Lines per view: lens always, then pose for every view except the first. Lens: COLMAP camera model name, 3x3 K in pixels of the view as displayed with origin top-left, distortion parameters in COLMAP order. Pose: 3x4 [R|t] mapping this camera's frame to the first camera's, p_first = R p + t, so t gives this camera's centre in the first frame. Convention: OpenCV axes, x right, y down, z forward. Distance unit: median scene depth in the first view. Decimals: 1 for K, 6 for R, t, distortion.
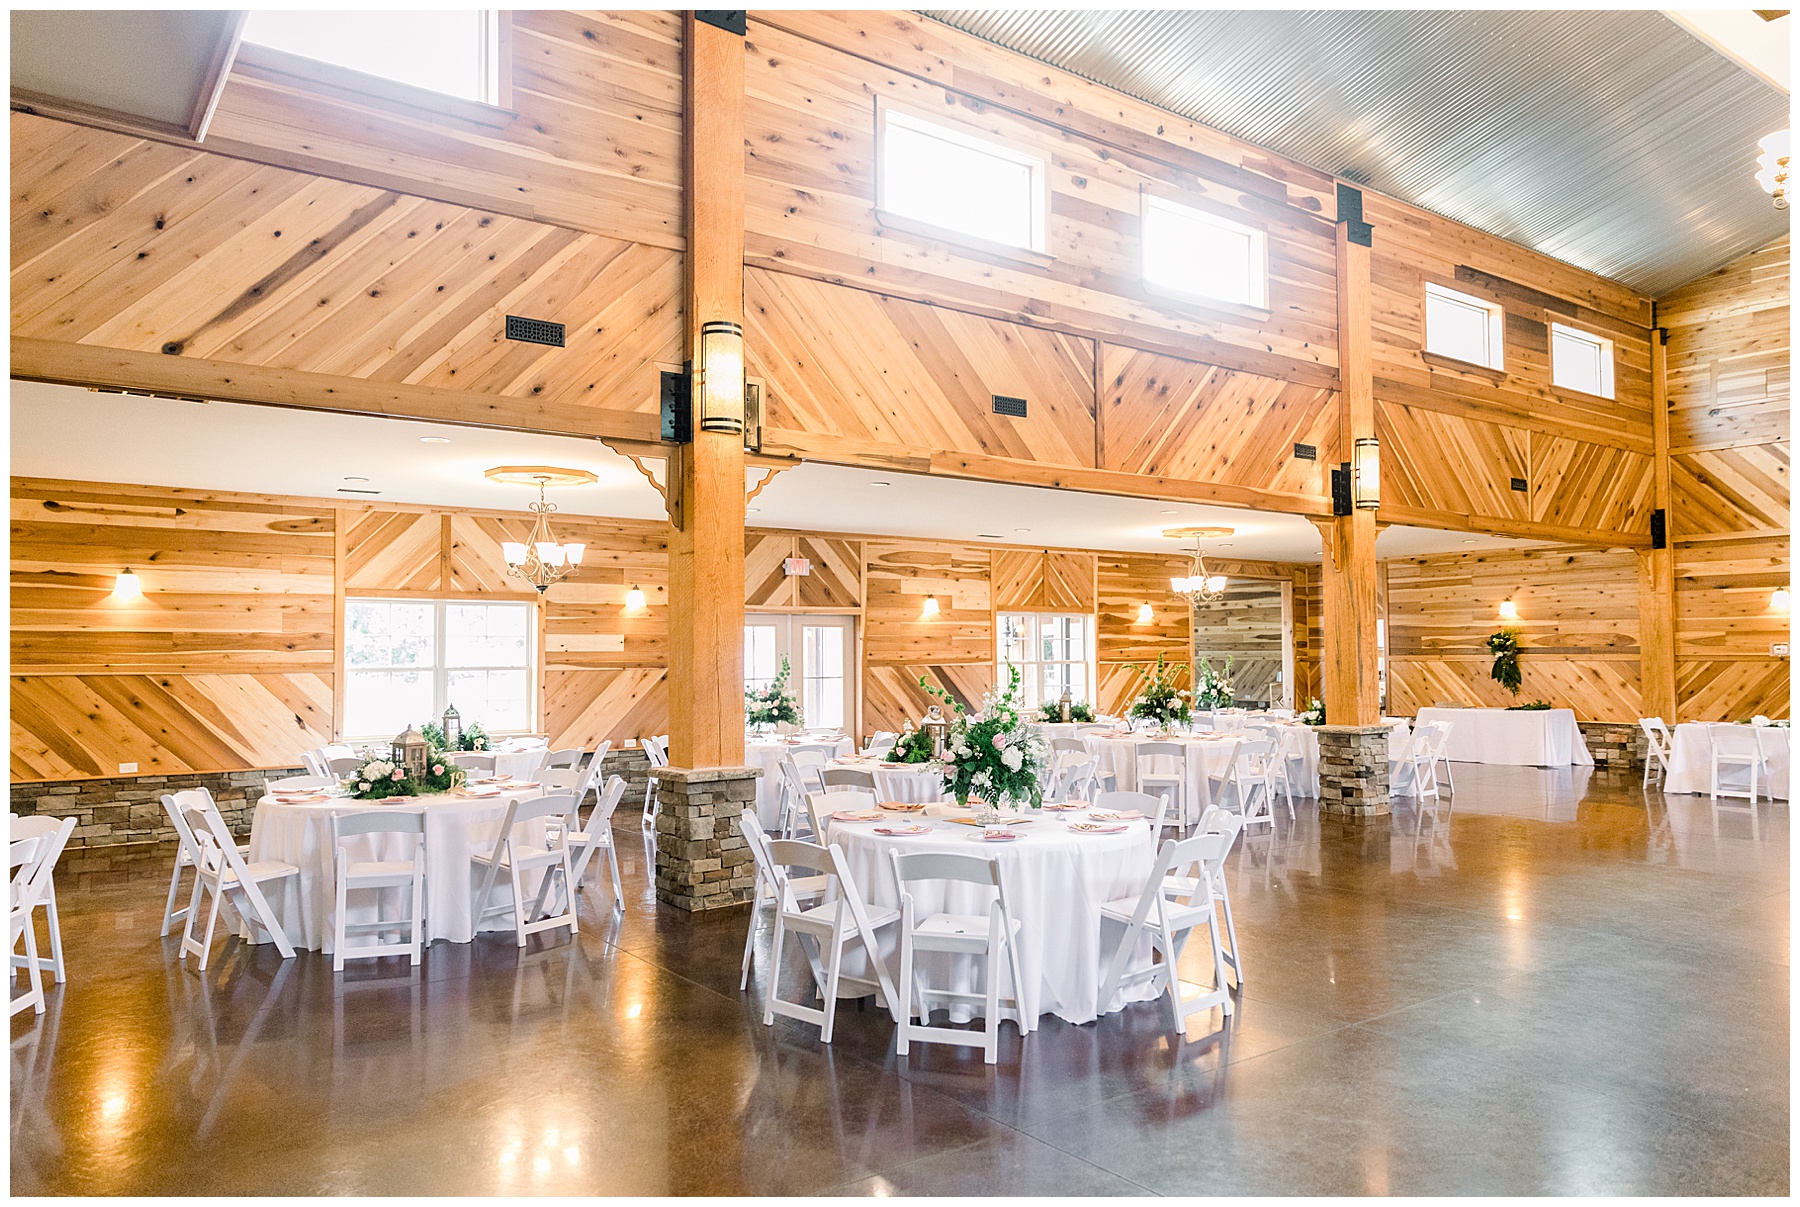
lens RADIAL K [[1222.0, 0, 900.0], [0, 1222.0, 603.5], [0, 0, 1]] dist [0.006589, 0.001838]
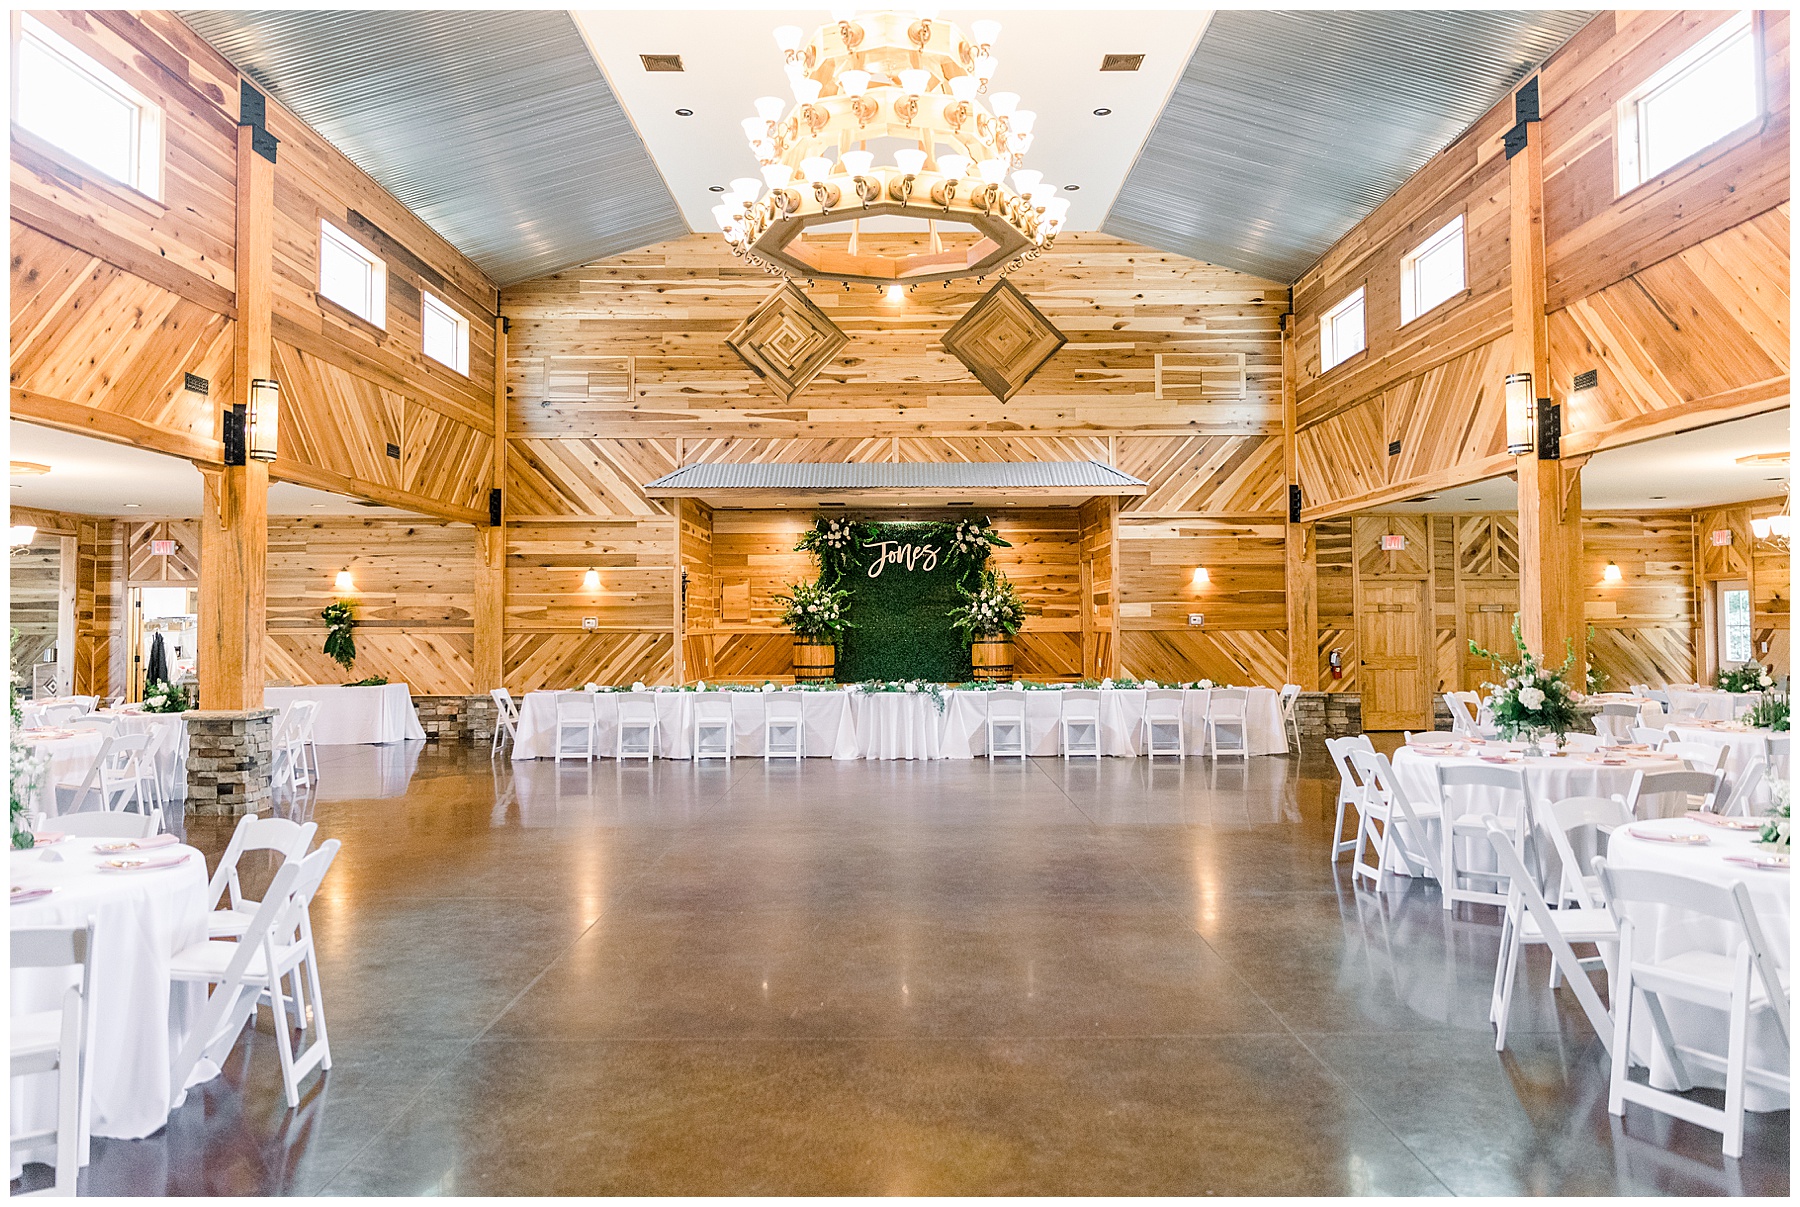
lens RADIAL K [[1308.9, 0, 903.3], [0, 1308.9, 557.4], [0, 0, 1]] dist [0.007015, -0.000015]
pose [[0.585876, 0.044273, 0.809190, -0.086523], [-0.034381, 0.998966, -0.029764, 0.003262], [-0.809671, -0.010383, 0.586792, 0.067709]]
